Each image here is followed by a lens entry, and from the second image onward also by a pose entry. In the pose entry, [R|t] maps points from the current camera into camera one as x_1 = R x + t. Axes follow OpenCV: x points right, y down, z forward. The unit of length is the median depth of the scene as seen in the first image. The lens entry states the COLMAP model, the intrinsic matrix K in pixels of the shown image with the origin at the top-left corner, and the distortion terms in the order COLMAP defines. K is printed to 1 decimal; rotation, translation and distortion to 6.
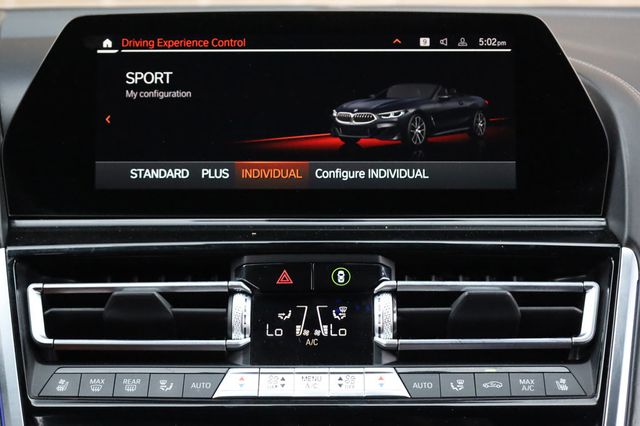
lens RADIAL K [[1177.4, 0, 322.6], [0, 1177.4, 214.5], [0, 0, 1]] dist [-0.023314, 0.000000]
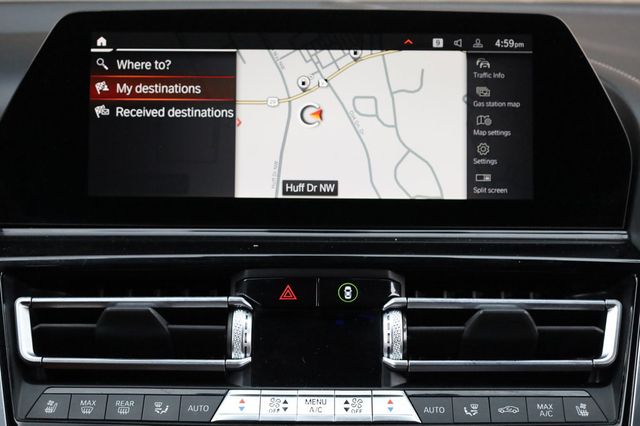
lens RADIAL K [[1165.2, 0, 324.2], [0, 1165.2, 216.1], [0, 0, 1]] dist [-0.021936, 0.000000]
pose [[0.999971, 0.007160, 0.002621, -0.006227], [-0.007191, 0.999900, 0.012194, -0.019747], [-0.002533, -0.012213, 0.999922, 0.068854]]
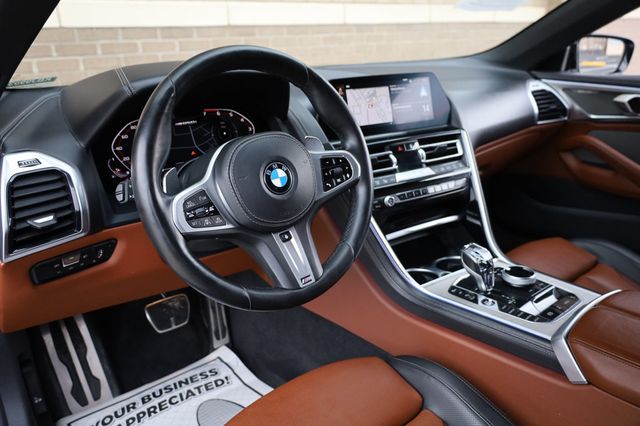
lens RADIAL K [[493.1, 0, 317.3], [0, 493.1, 213.3], [0, 0, 1]] dist [0.016083, -0.000286]
pose [[0.843521, -0.193840, 0.500898, -1.082979], [0.113745, 0.975921, 0.186118, -0.068048], [-0.524914, -0.100020, 0.845258, -0.209956]]
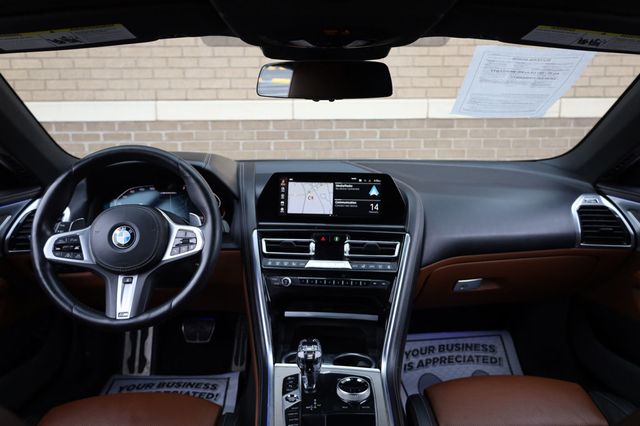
lens RADIAL K [[444.7, 0, 323.6], [0, 444.7, 211.5], [0, 0, 1]] dist [-0.003795, -0.003970]
pose [[0.995547, 0.023179, -0.091377, 0.109735], [-0.021740, 0.999624, 0.016710, -0.068050], [0.091730, -0.014649, 0.995676, -0.552415]]
